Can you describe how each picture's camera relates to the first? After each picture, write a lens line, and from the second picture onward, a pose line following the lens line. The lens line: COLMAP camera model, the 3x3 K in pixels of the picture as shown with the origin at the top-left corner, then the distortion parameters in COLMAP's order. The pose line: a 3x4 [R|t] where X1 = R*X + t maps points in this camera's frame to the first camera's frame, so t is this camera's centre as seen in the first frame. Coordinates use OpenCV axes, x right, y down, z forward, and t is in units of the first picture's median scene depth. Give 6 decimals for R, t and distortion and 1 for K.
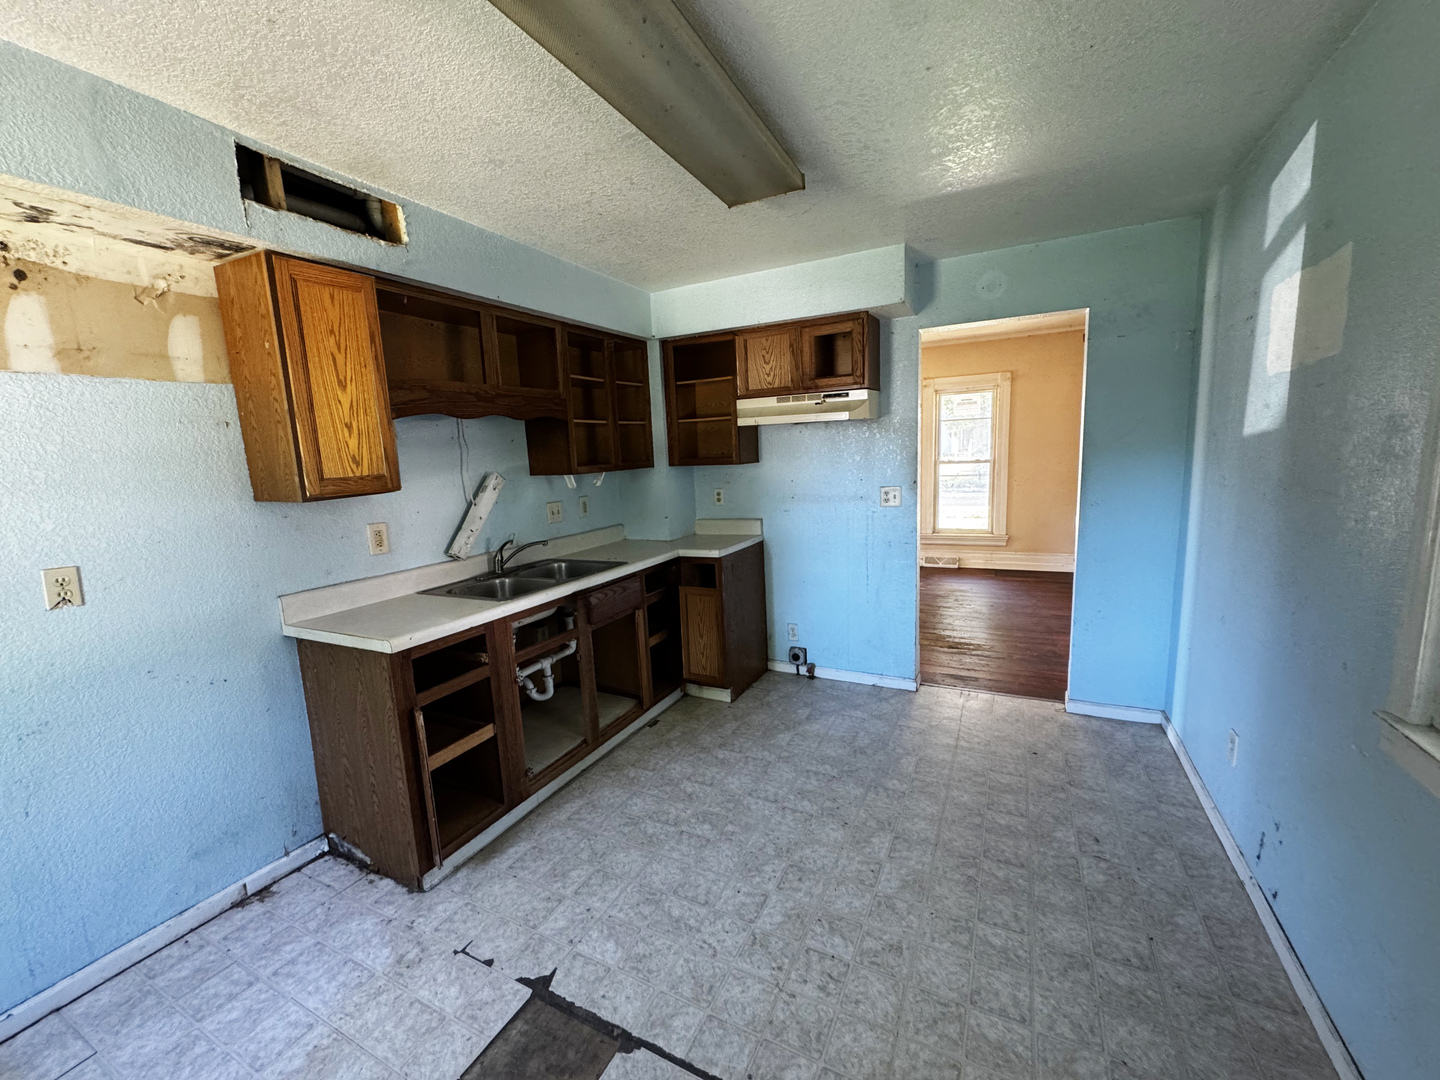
lens RADIAL K [[577.2, 0, 717.3], [0, 577.2, 539.6], [0, 0, 1]] dist [0.003765, -0.000465]
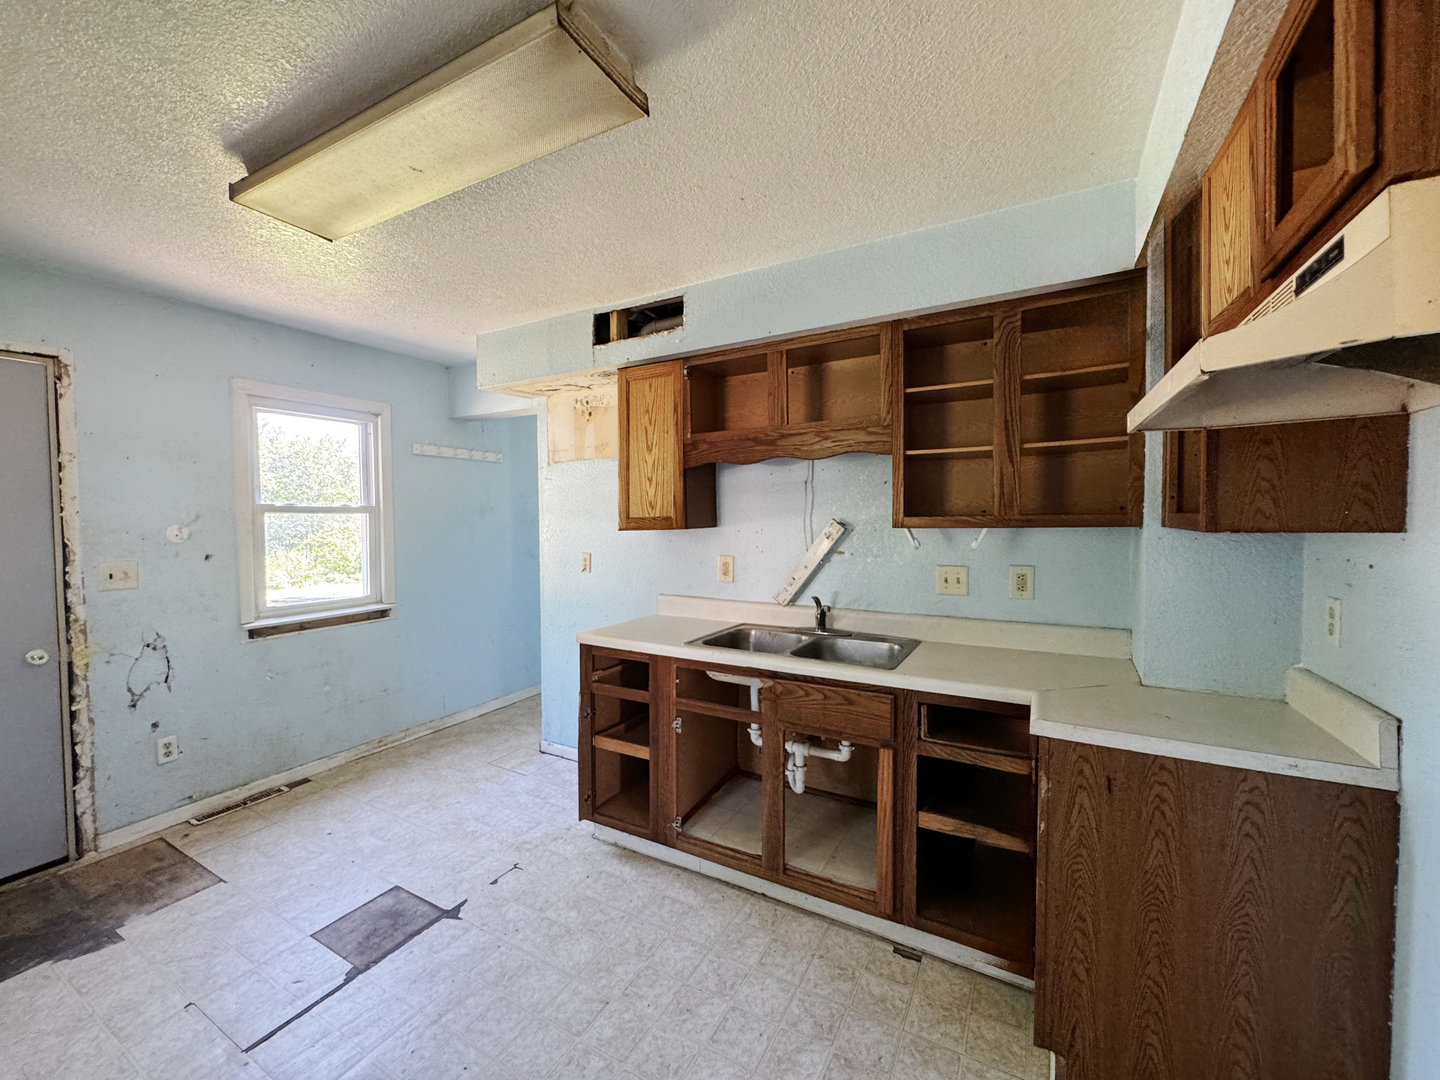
lens RADIAL K [[577.2, 0, 720.9], [0, 577.2, 544.3], [0, 0, 1]] dist [0.003765, -0.000465]
pose [[-0.037261, 0.099675, -0.994322, 0.692515], [-0.133099, 0.985653, 0.103793, -0.205249], [0.990402, 0.136210, -0.023460, 1.193681]]
